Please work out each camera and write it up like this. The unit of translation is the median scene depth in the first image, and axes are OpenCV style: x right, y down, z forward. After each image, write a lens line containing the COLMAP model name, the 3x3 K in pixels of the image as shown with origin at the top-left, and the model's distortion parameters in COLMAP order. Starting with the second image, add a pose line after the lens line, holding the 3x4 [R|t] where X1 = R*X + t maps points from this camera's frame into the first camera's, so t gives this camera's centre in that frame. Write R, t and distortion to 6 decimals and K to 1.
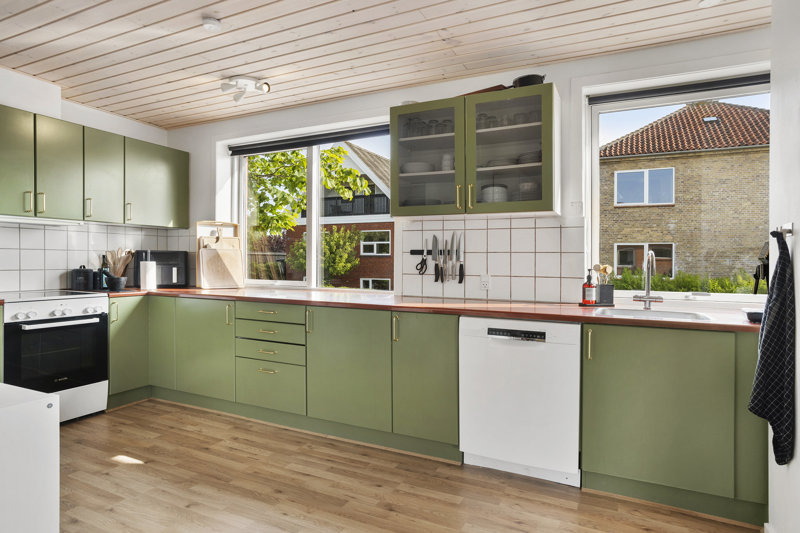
lens RADIAL K [[456.3, 0, 404.4], [0, 456.3, 263.6], [0, 0, 1]] dist [-0.028189, 0.008167]
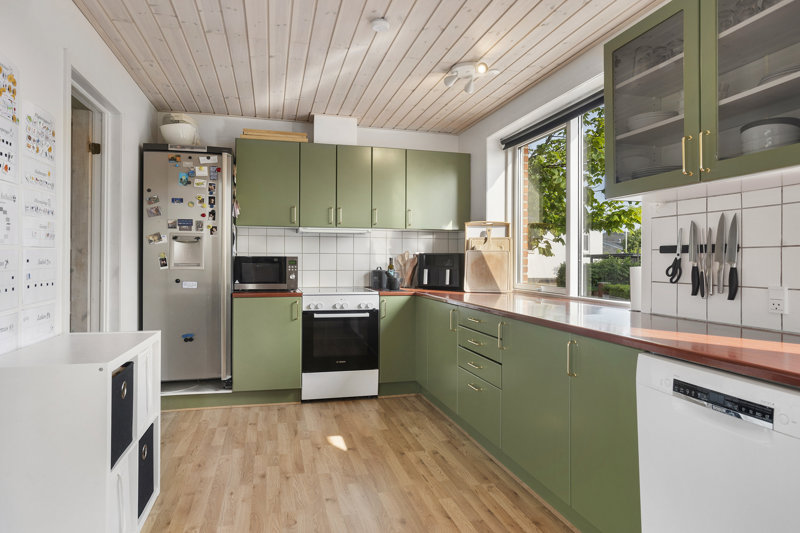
lens RADIAL K [[488.6, 0, 398.5], [0, 488.6, 259.4], [0, 0, 1]] dist [-0.006924, -0.000905]
pose [[0.652403, -0.007097, -0.757839, 0.310119], [-0.005783, 0.999880, -0.014342, 0.002411], [0.757850, 0.013740, 0.652284, 0.253015]]
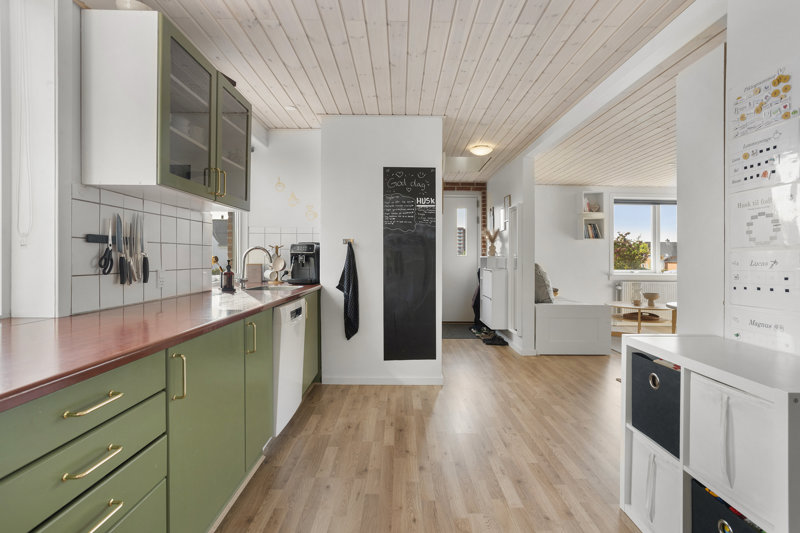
lens RADIAL K [[403.2, 0, 406.7], [0, 403.2, 258.7], [0, 0, 1]] dist [-0.021756, 0.004565]
pose [[-0.450203, -0.011314, 0.892855, -0.638063], [-0.007583, 0.999932, 0.008847, -0.005493], [-0.892894, -0.002787, -0.450258, 0.885157]]
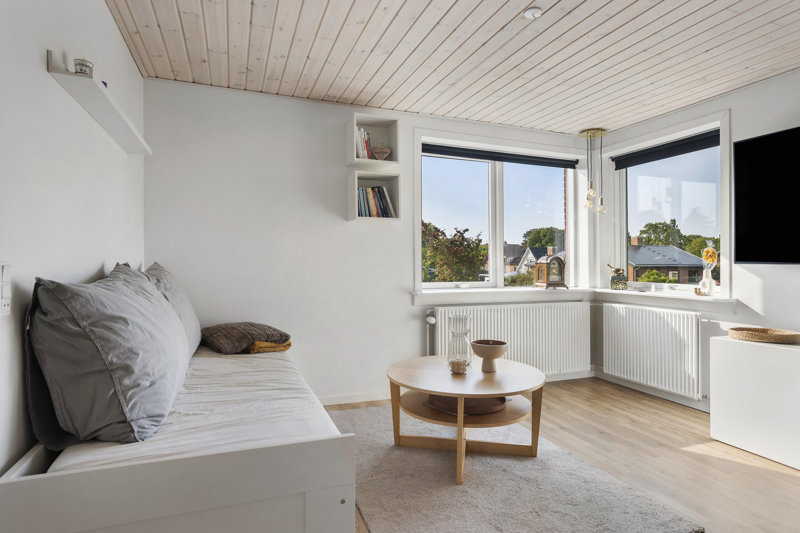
lens RADIAL K [[456.3, 0, 397.3], [0, 456.3, 261.6], [0, 0, 1]] dist [-0.028189, 0.008167]
pose [[-0.725412, -0.008176, 0.688266, 0.015922], [-0.004714, 0.999965, 0.006911, -0.001483], [-0.688299, 0.001769, -0.725425, -0.181534]]
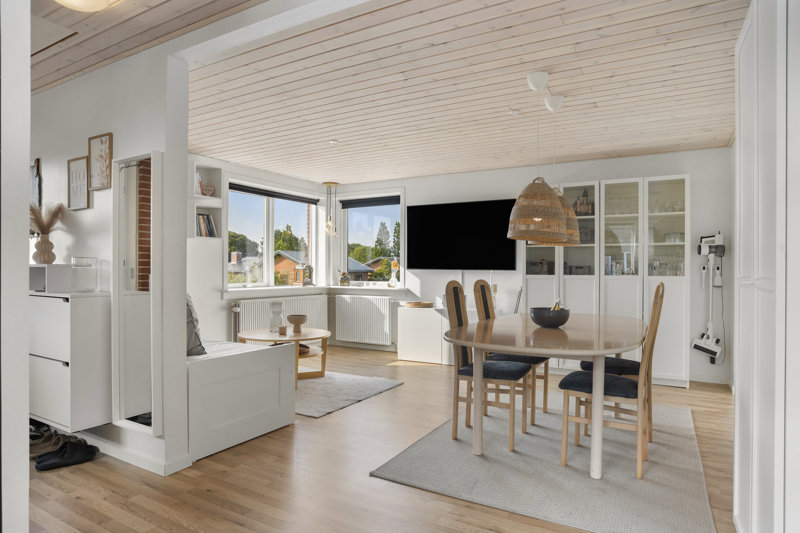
lens RADIAL K [[480.1, 0, 396.0], [0, 480.1, 264.4], [0, 0, 1]] dist [-0.026239, 0.004059]
pose [[-0.995690, -0.009791, 0.092221, 0.020255], [-0.010199, 0.999940, -0.003959, -0.006550], [-0.092177, -0.004883, -0.995731, 0.621602]]
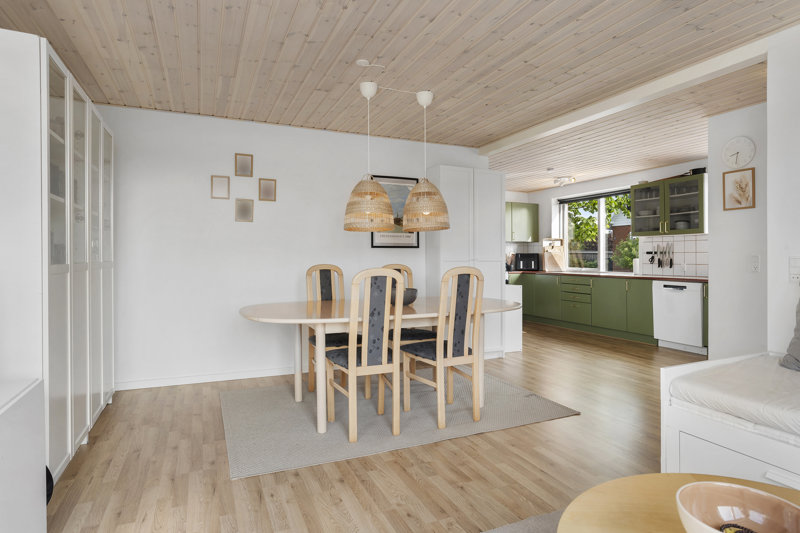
lens RADIAL K [[456.3, 0, 399.6], [0, 456.3, 256.3], [0, 0, 1]] dist [-0.028189, 0.008167]
pose [[0.756842, -0.009783, -0.653524, 0.505592], [0.001420, 0.999910, -0.013323, 0.016027], [0.653596, 0.009156, 0.756788, -1.248878]]
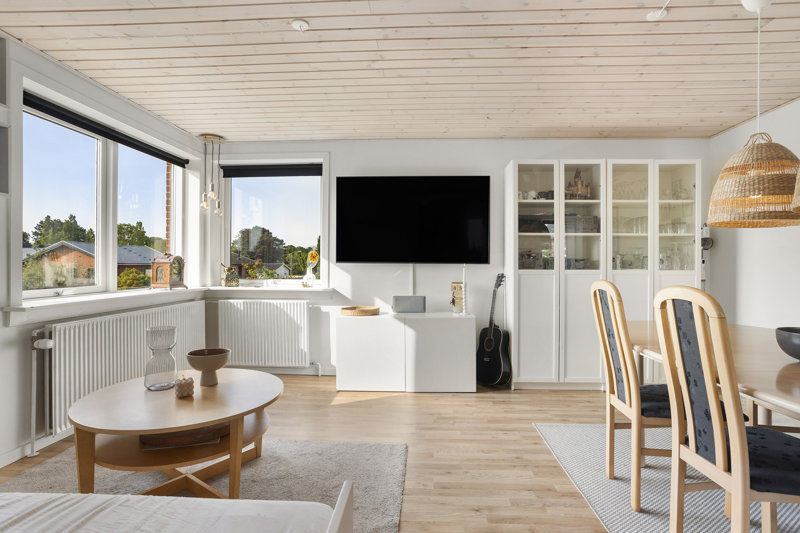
lens RADIAL K [[403.2, 0, 411.5], [0, 403.2, 257.6], [0, 0, 1]] dist [-0.021756, 0.004565]
pose [[-0.922723, -0.014598, -0.385187, 0.439339], [-0.011324, 0.999878, -0.010768, 0.000477], [0.385297, -0.005574, -0.922776, -0.168920]]
